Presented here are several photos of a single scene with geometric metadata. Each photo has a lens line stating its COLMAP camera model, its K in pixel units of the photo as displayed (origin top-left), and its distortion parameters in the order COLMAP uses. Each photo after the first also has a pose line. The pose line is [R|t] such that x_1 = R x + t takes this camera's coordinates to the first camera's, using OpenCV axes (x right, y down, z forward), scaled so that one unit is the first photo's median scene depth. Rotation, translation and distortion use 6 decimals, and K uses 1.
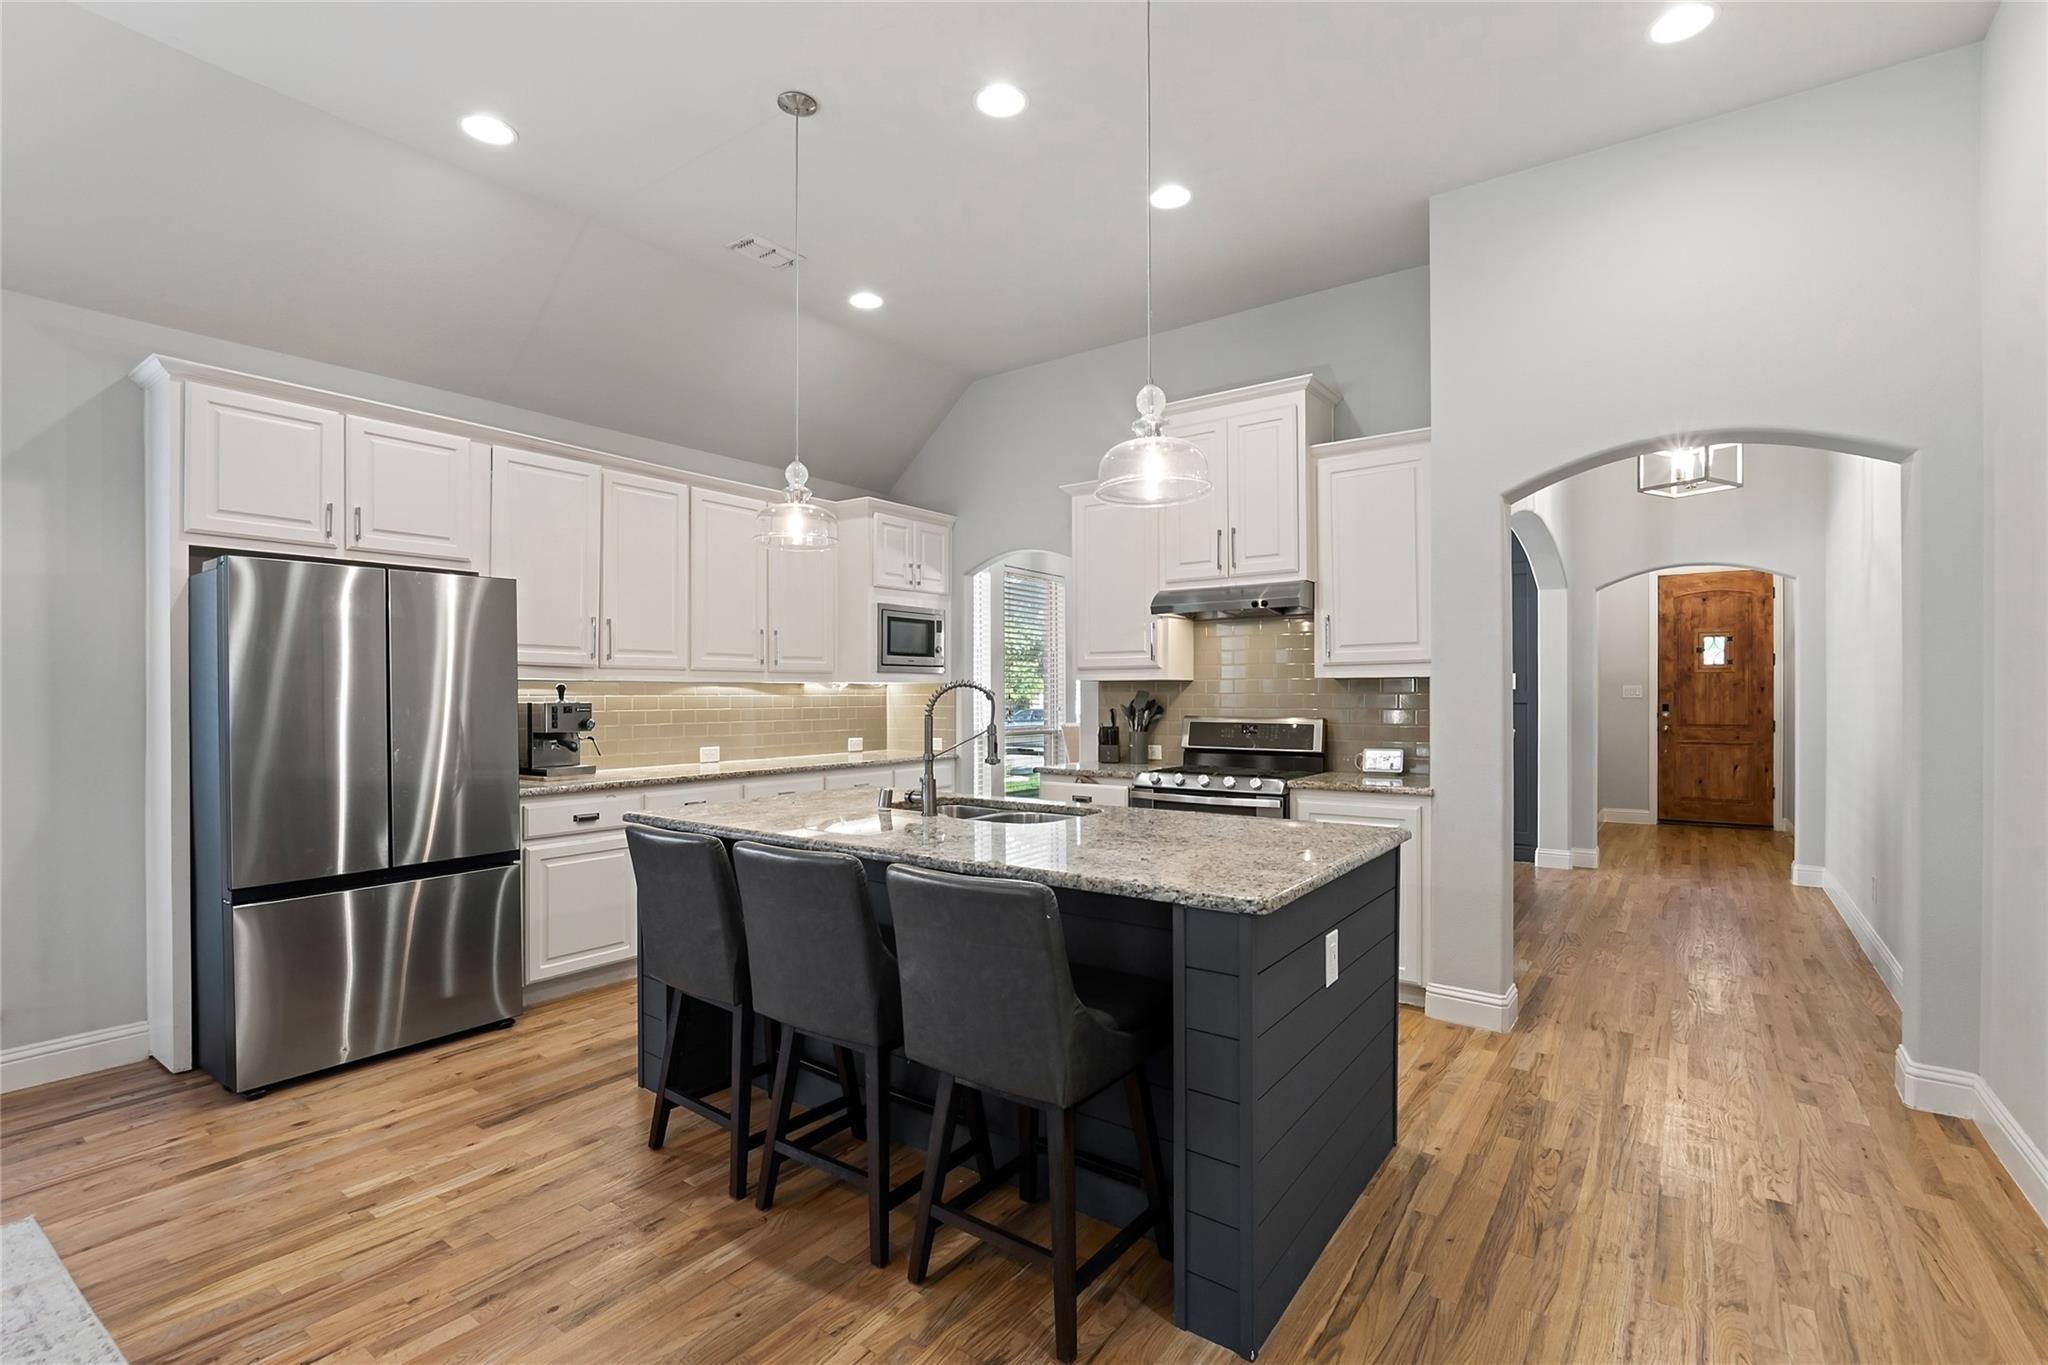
lens RADIAL K [[943.3, 0, 1043.2], [0, 943.3, 688.6], [0, 0, 1]] dist [0.001070, 0.000556]
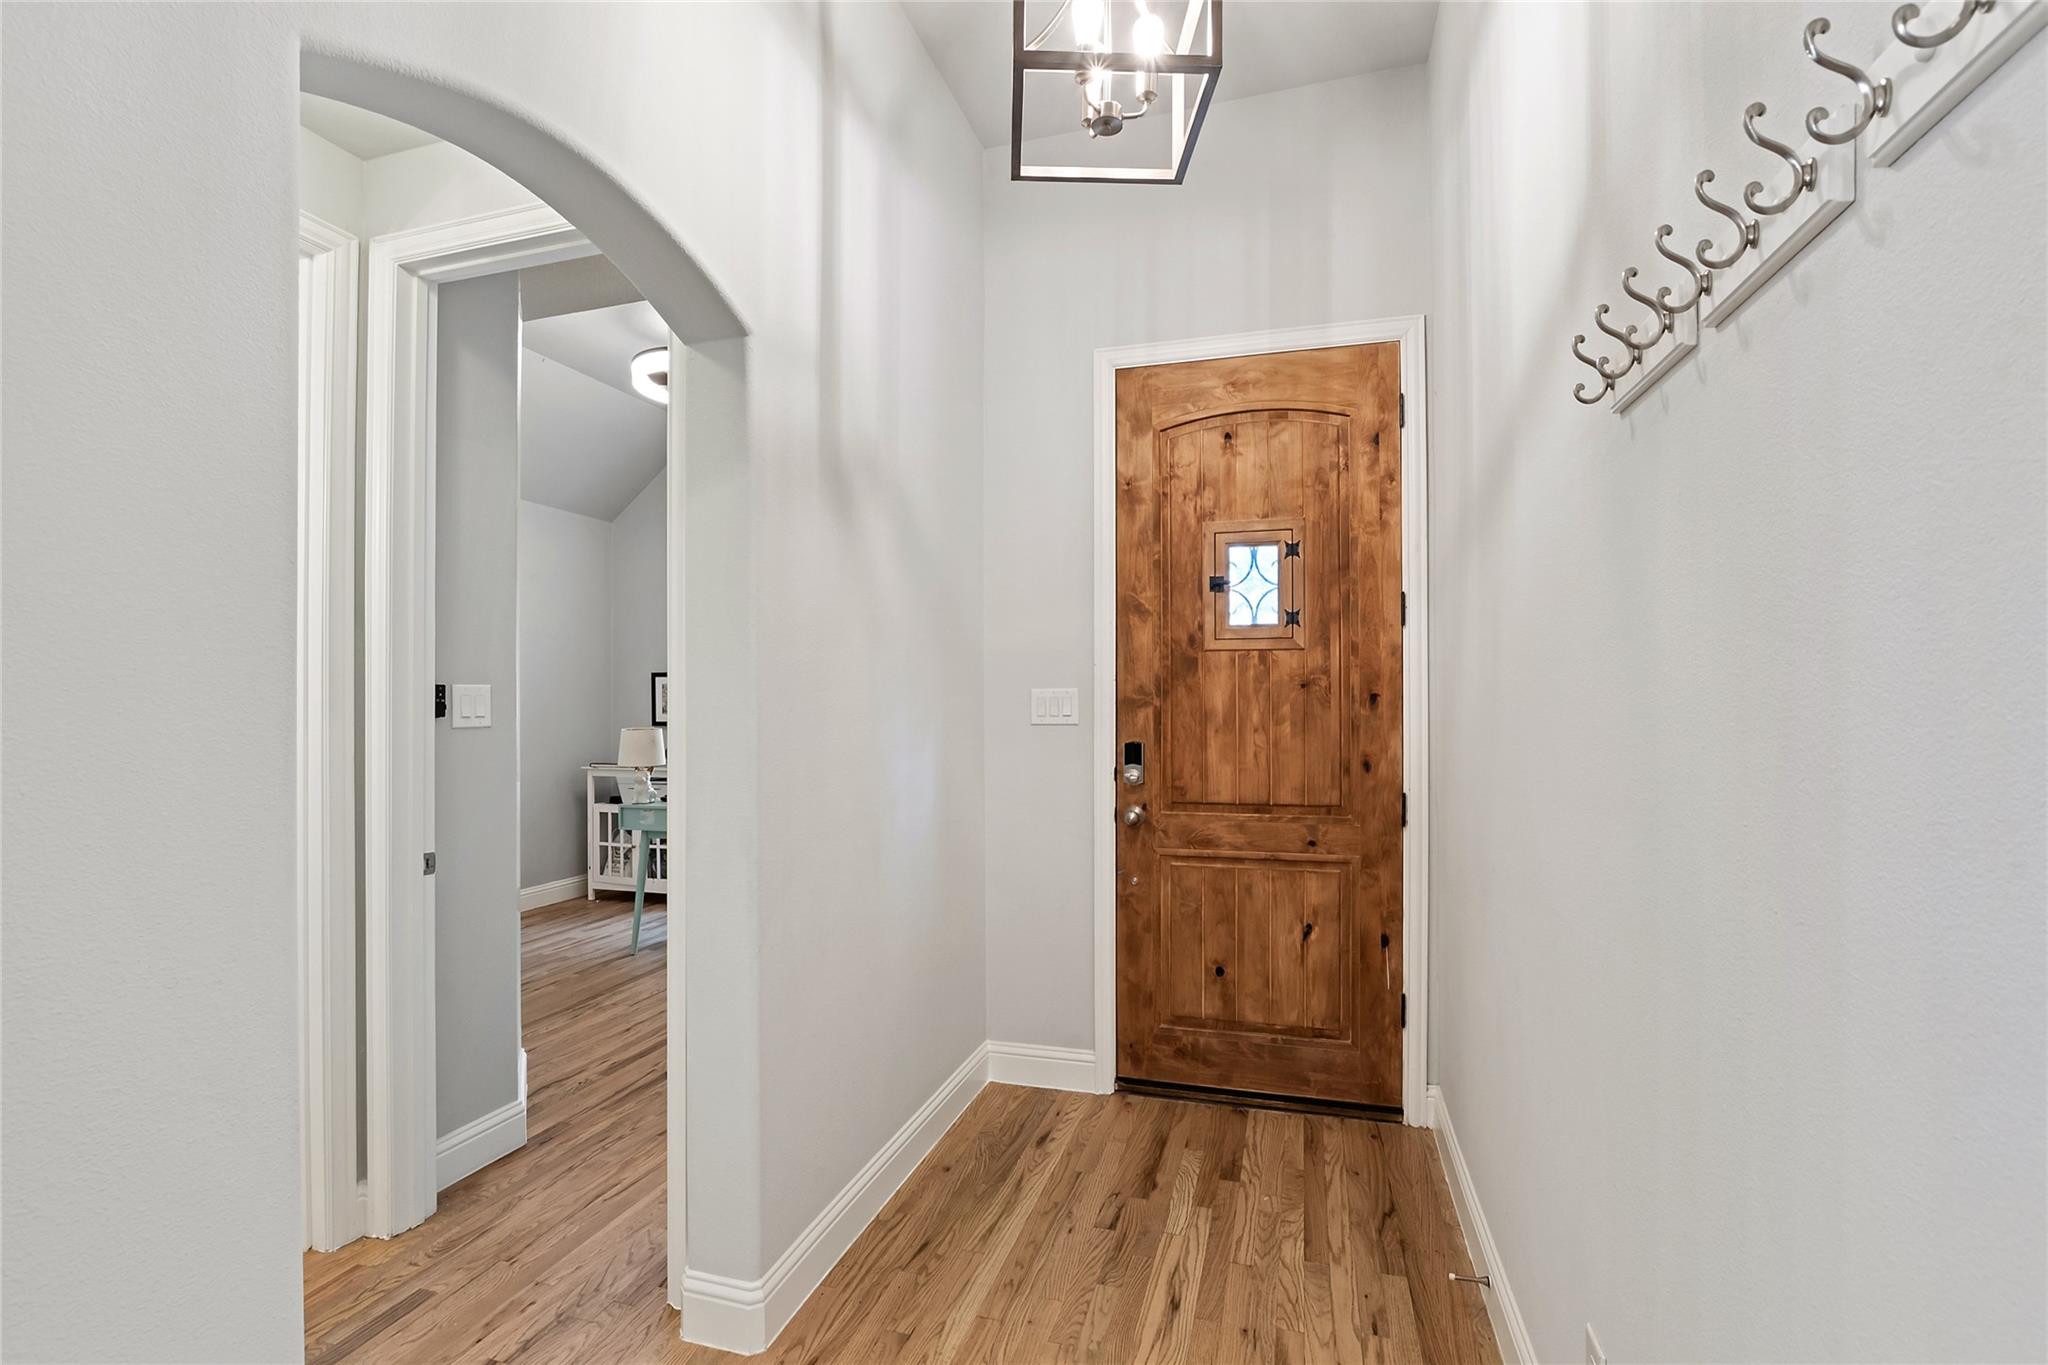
lens RADIAL K [[943.3, 0, 1026.1], [0, 943.3, 688.7], [0, 0, 1]] dist [0.001070, 0.000556]
pose [[0.944292, 0.004036, 0.329084, 0.521692], [-0.000905, 0.999953, -0.009666, 0.000115], [-0.329108, 0.008830, 0.944251, 0.706134]]
